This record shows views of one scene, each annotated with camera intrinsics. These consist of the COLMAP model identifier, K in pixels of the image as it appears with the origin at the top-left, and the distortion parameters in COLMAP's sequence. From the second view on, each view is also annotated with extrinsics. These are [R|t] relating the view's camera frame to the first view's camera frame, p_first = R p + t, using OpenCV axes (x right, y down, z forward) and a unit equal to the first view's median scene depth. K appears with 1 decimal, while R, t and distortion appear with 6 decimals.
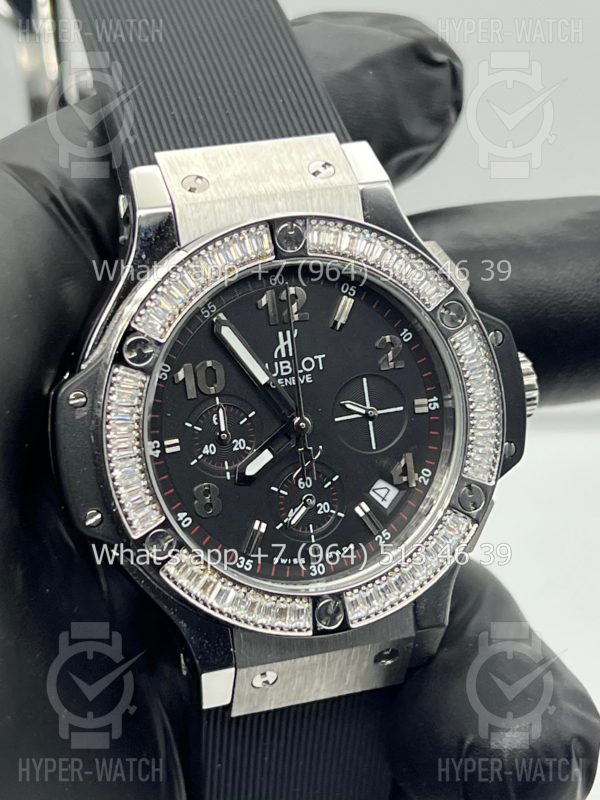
lens RADIAL K [[1894.9, 0, 298.4], [0, 1894.9, 395.4], [0, 0, 1]] dist [0.262010, 0.000000]
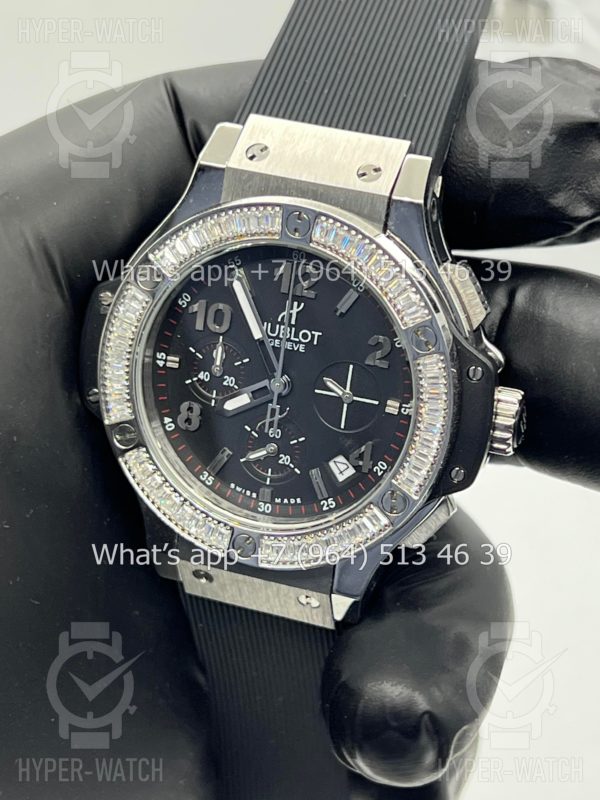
lens RADIAL K [[1894.9, 0, 315.3], [0, 1894.9, 401.9], [0, 0, 1]] dist [0.262010, 0.000000]
pose [[0.790573, 0.364377, -0.492162, 0.577837], [-0.287241, 0.930457, 0.227471, -0.237783], [0.540820, -0.038463, 0.840258, 0.061220]]
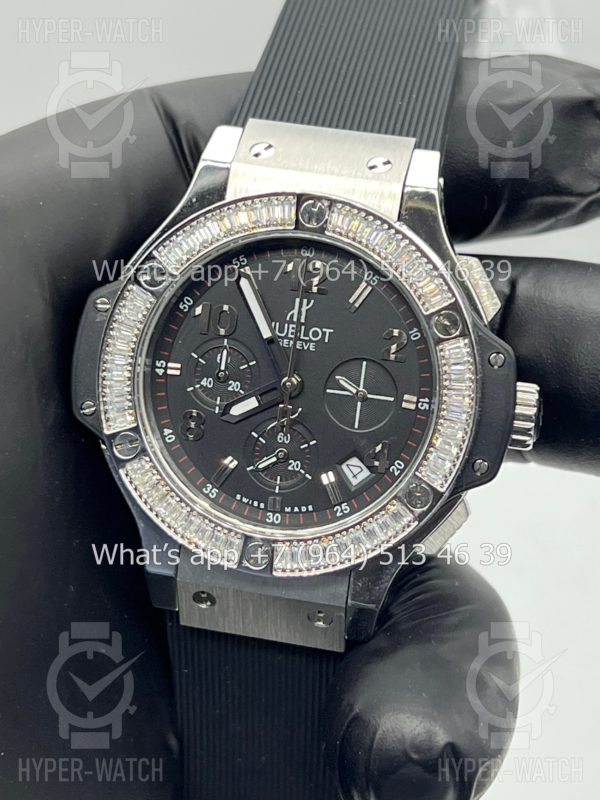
lens RADIAL K [[1894.9, 0, 299.6], [0, 1894.9, 392.3], [0, 0, 1]] dist [0.262010, 0.000000]
pose [[0.863134, 0.267768, -0.428135, 0.475093], [-0.280892, 0.959151, 0.033594, -0.018528], [0.419641, 0.091263, 0.903090, 0.014985]]
